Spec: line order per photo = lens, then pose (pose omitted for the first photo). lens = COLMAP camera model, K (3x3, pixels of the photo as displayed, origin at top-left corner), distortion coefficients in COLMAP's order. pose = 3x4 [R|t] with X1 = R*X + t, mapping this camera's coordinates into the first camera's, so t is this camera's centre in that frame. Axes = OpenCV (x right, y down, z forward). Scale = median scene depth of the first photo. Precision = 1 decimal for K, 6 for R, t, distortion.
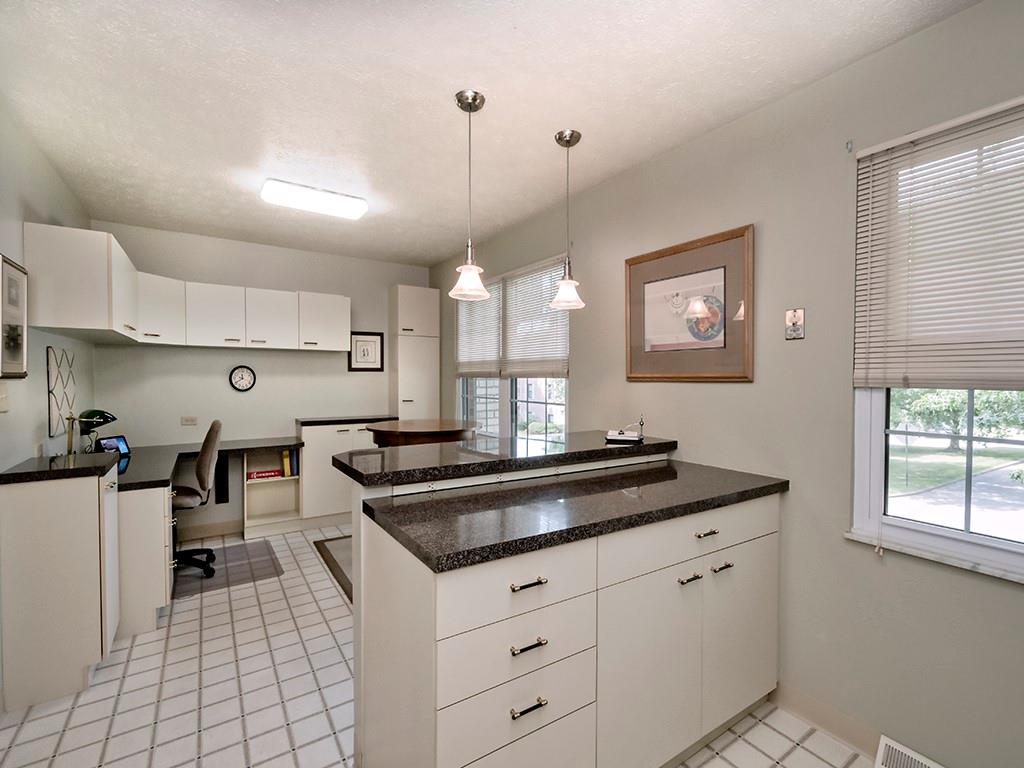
lens RADIAL K [[458.5, 0, 513.1], [0, 458.5, 382.8], [0, 0, 1]] dist [0.001654, -0.000234]
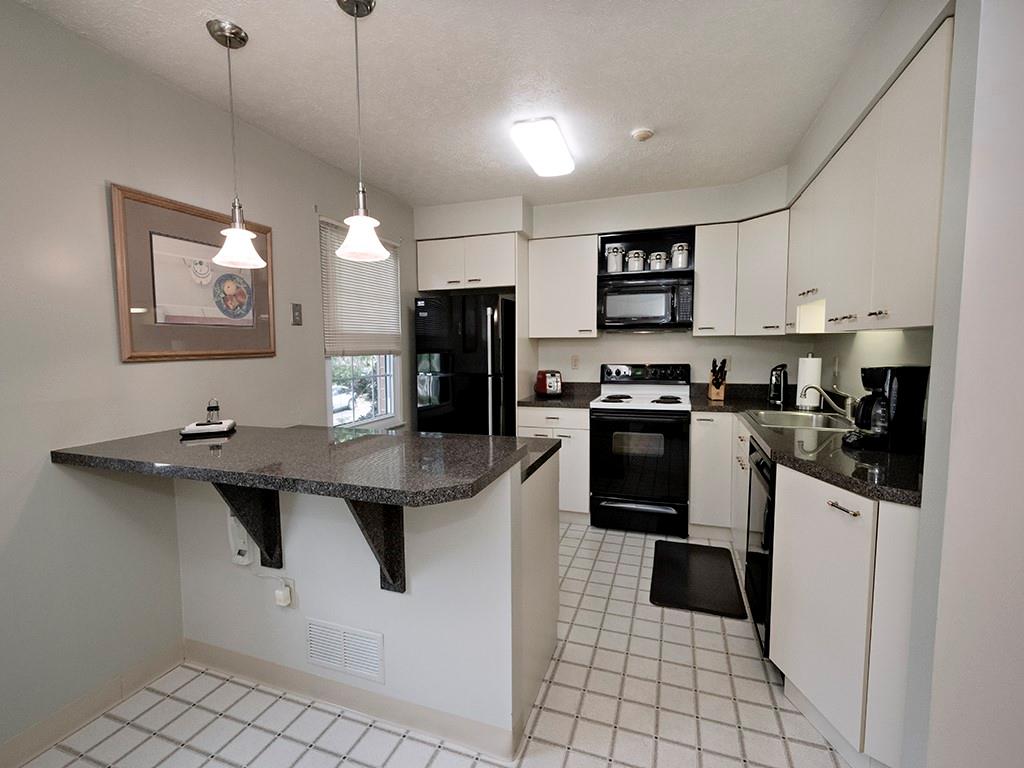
lens RADIAL K [[458.5, 0, 513.8], [0, 458.5, 379.8], [0, 0, 1]] dist [0.001654, -0.000234]
pose [[-0.606094, -0.069717, 0.792332, -0.787309], [0.012387, 0.995203, 0.097043, -0.044982], [-0.795297, 0.068632, -0.602323, 1.118609]]
